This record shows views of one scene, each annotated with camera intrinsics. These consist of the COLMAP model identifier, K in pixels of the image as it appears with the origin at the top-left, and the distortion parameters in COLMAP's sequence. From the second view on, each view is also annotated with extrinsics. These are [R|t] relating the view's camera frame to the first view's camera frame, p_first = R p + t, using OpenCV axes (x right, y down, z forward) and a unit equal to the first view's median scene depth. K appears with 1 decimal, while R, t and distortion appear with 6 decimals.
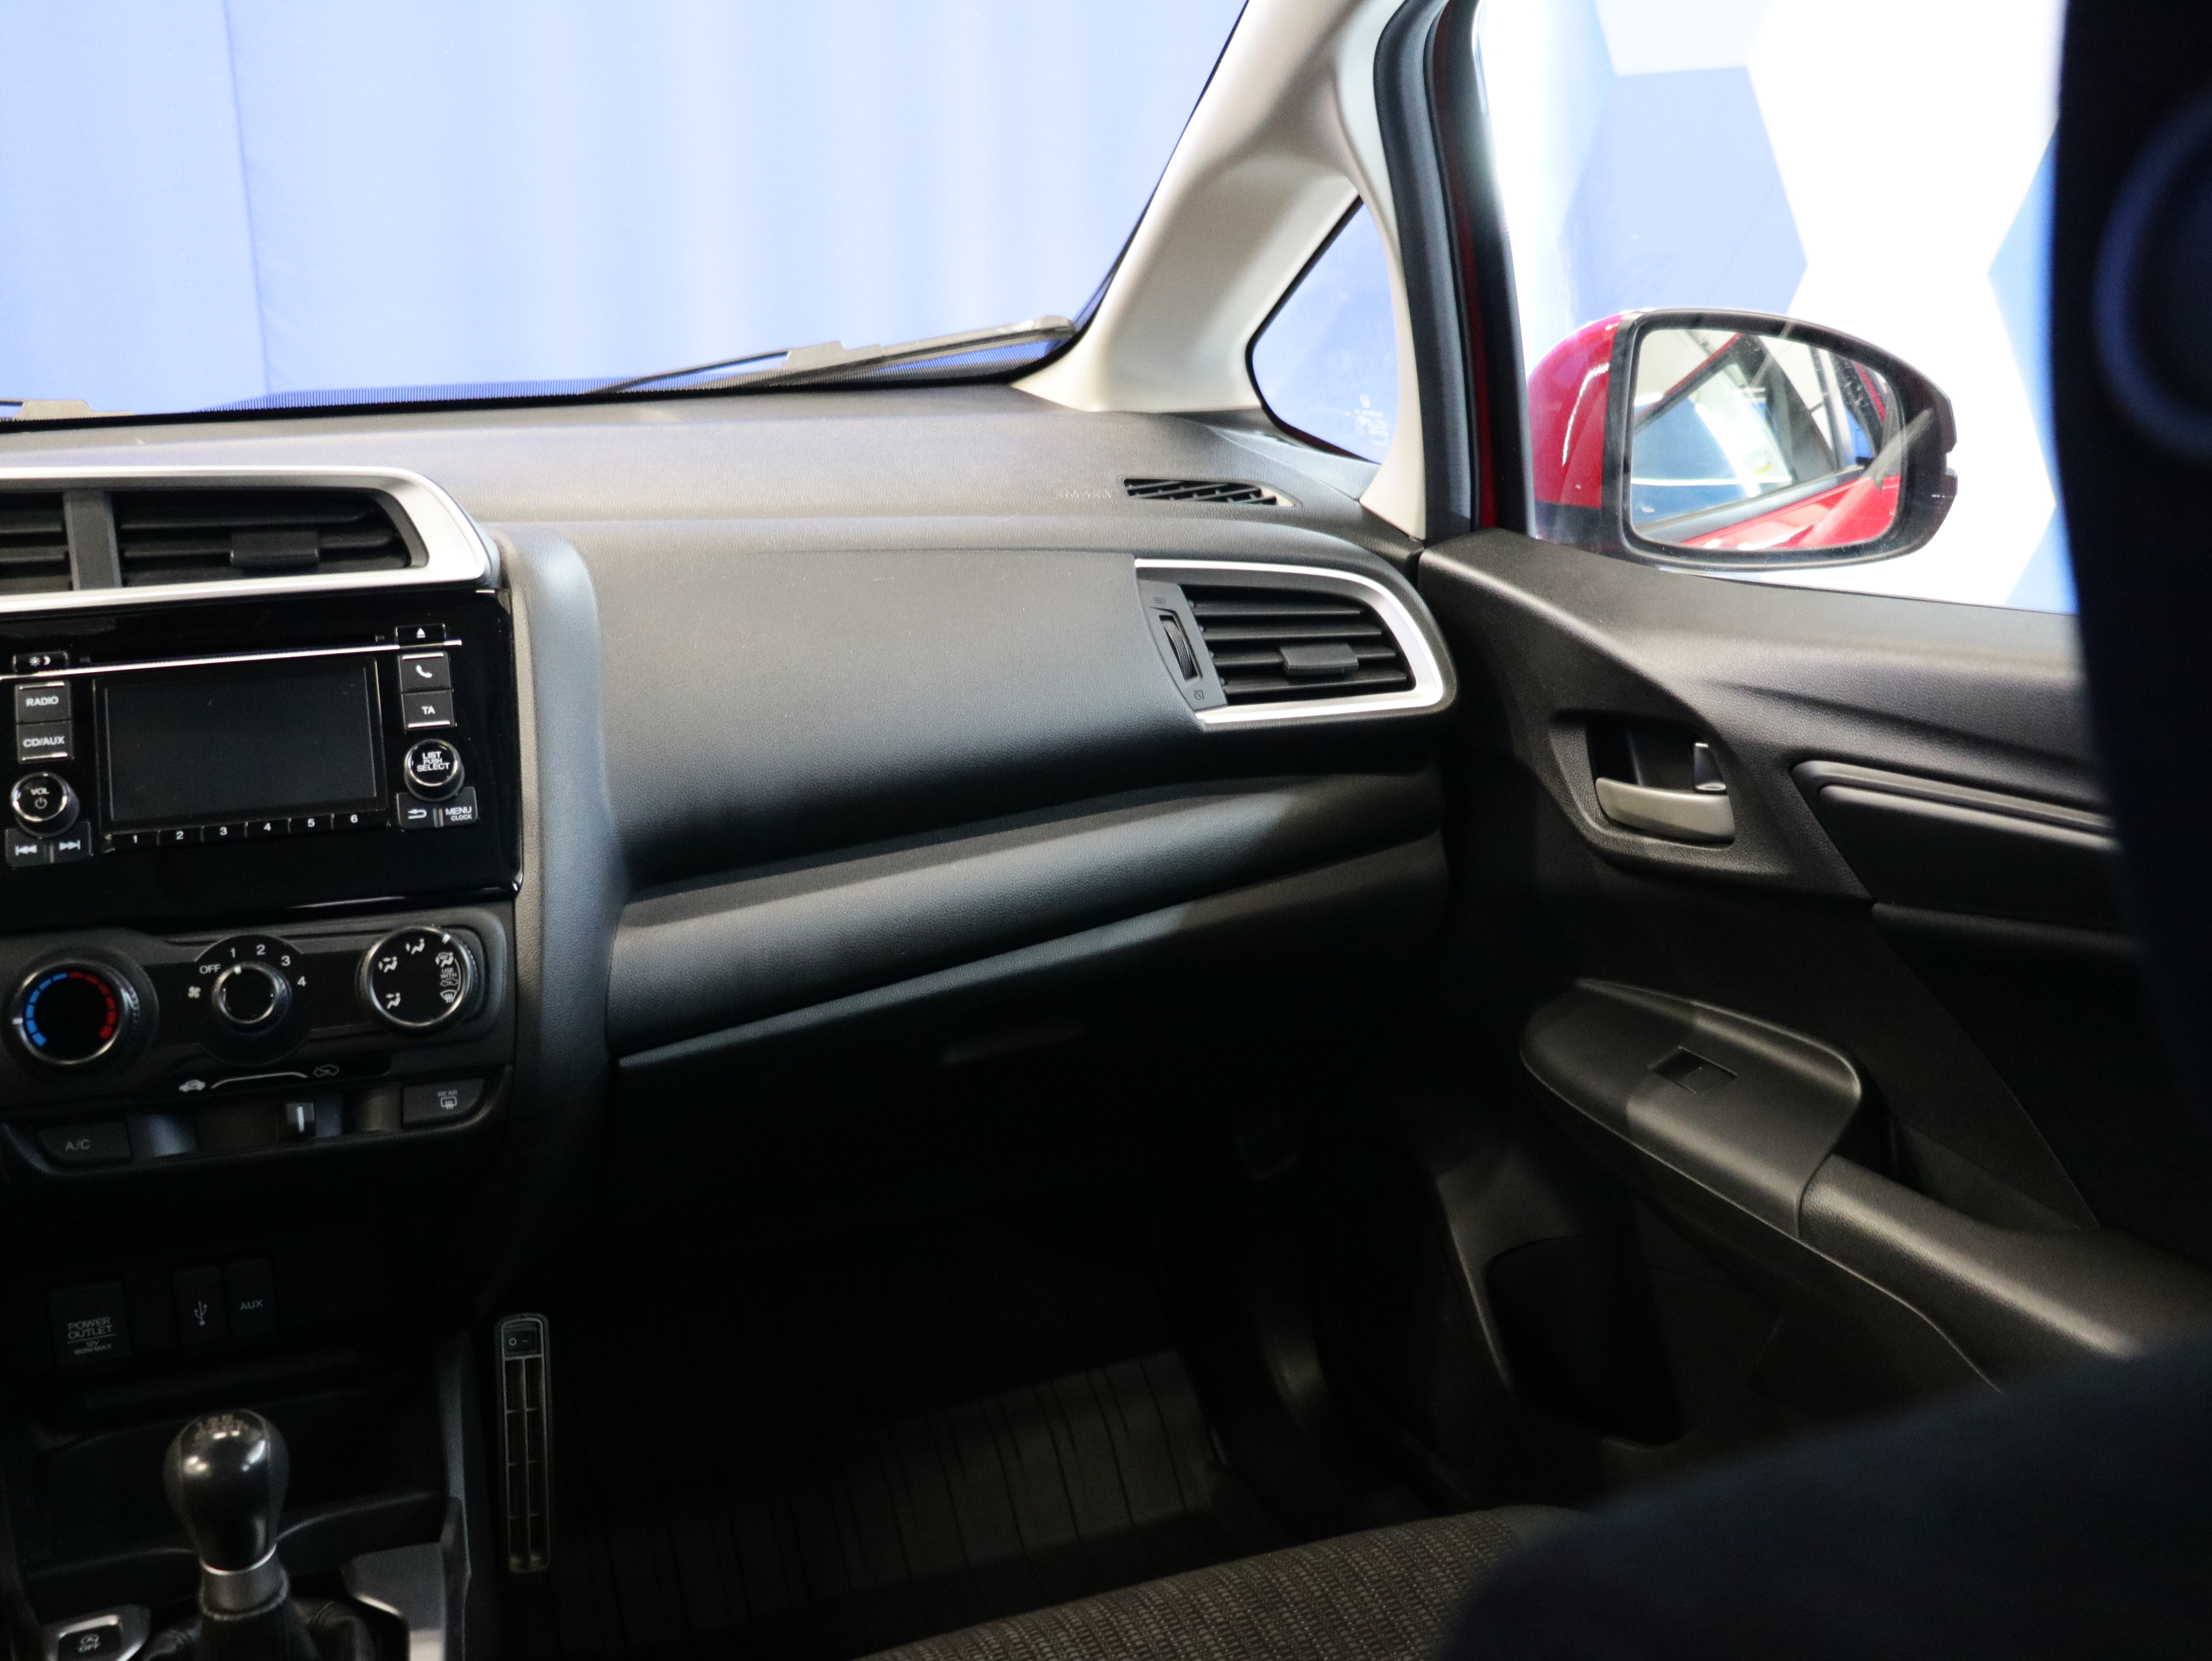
lens RADIAL K [[2314.3, 0, 1106.0], [0, 2314.3, 830.5], [0, 0, 1]] dist [-0.043947, 0.042257]
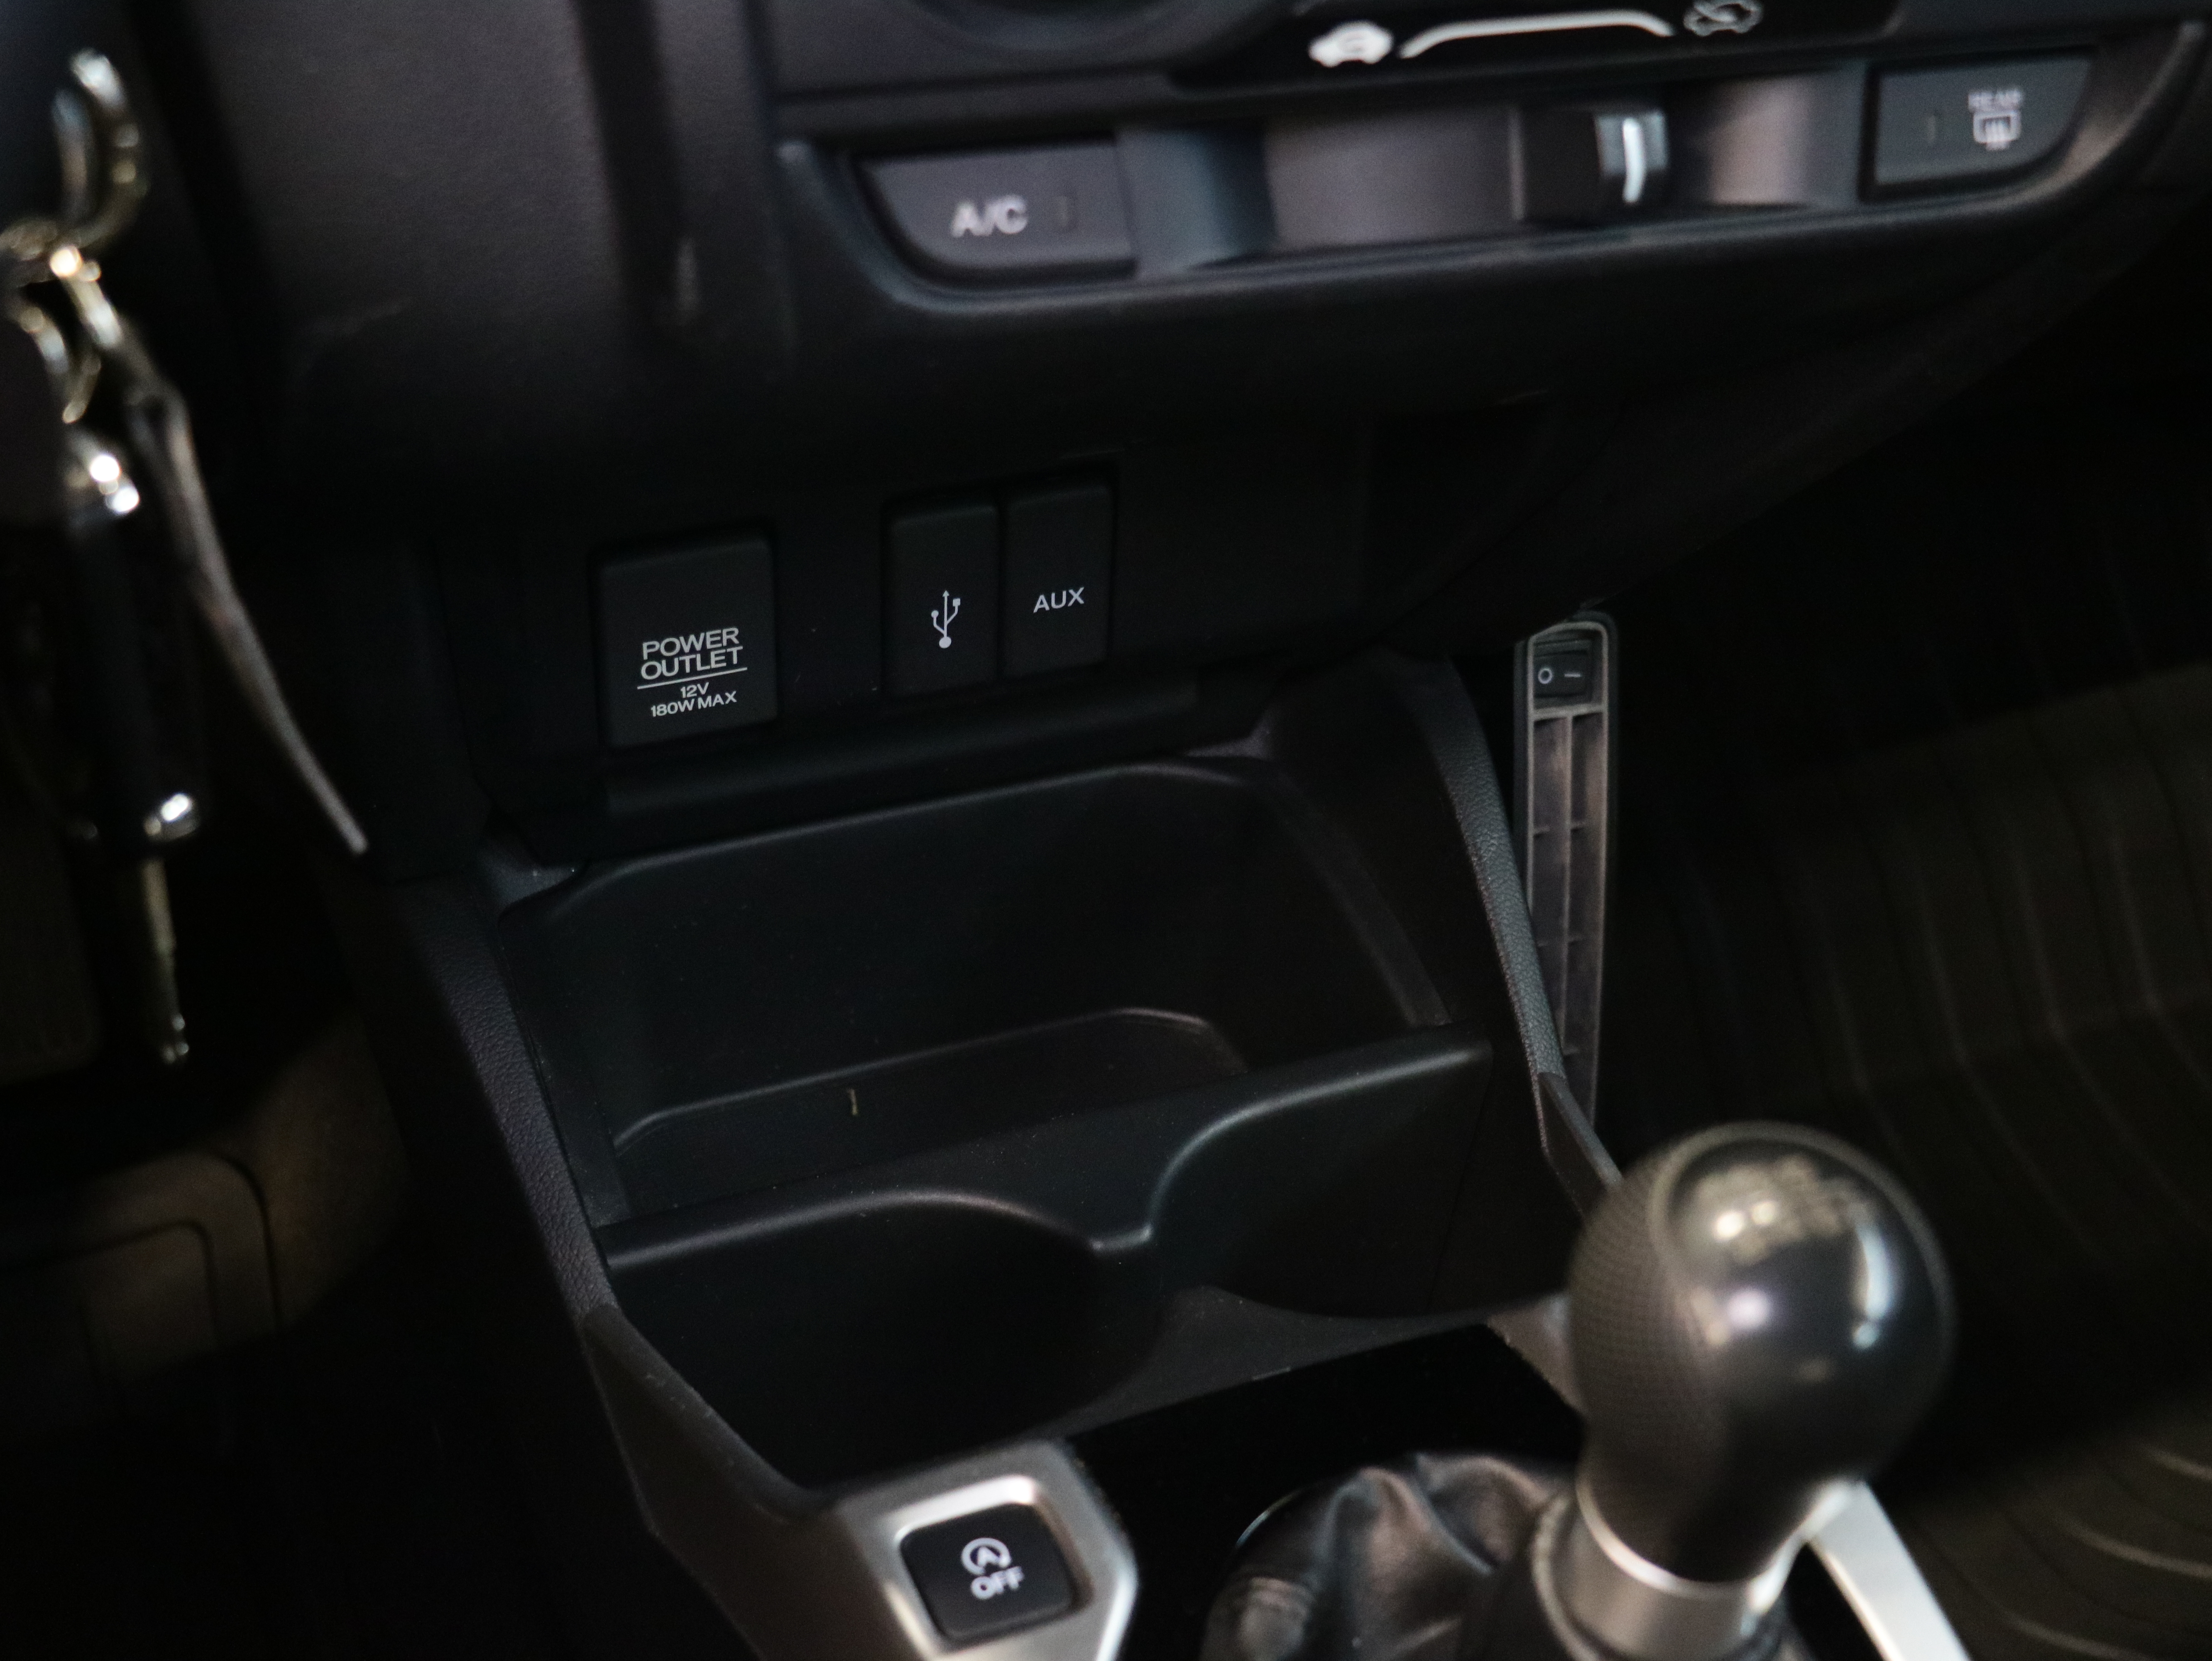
lens RADIAL K [[3119.3, 0, 1088.2], [0, 3119.3, 816.6], [0, 0, 1]] dist [-0.001434, 0.002101]
pose [[0.998740, 0.045413, 0.021356, -0.414971], [-0.050003, 0.936637, 0.346715, 0.060267], [-0.004258, -0.347346, 0.937727, 0.532120]]
